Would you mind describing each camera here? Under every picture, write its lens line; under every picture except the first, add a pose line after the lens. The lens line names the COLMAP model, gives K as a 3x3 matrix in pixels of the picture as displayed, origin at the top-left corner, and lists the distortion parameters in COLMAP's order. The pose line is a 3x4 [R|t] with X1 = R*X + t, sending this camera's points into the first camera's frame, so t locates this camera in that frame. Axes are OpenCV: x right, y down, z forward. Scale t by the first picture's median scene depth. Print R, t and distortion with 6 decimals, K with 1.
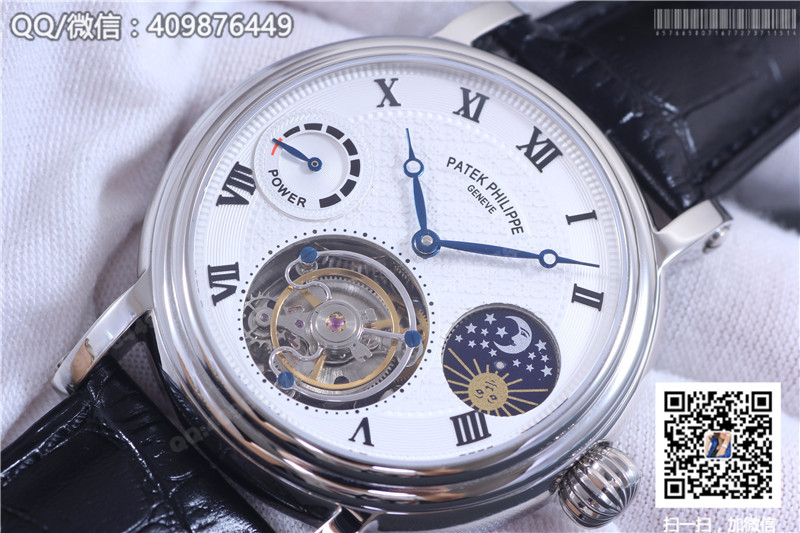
lens RADIAL K [[3784.6, 0, 400.0], [0, 3784.6, 266.5], [0, 0, 1]] dist [-0.120717, -3.235731]
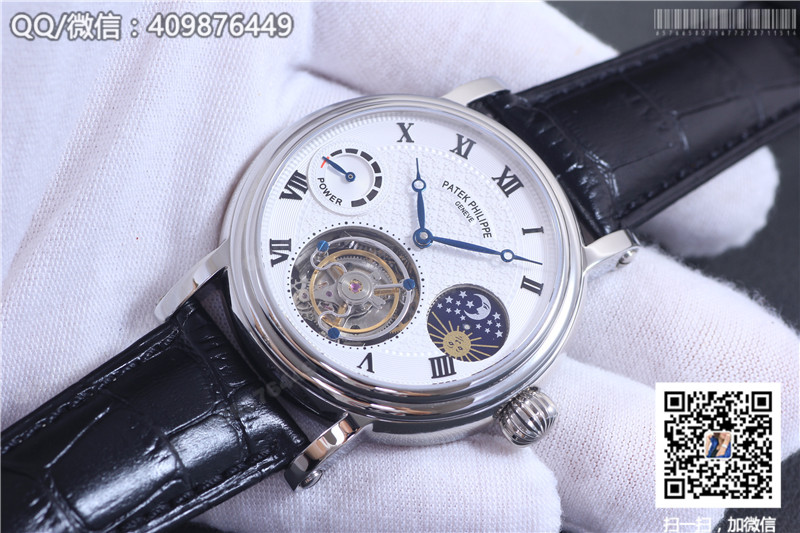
lens RADIAL K [[3784.6, 0, 400.0], [0, 3784.6, 266.5], [0, 0, 1]] dist [-0.120717, -3.235731]
pose [[0.995940, 0.090006, -0.001472, 0.001318], [-0.089980, 0.994913, -0.045300, 0.070046], [-0.002613, 0.045249, 0.998972, -0.428262]]
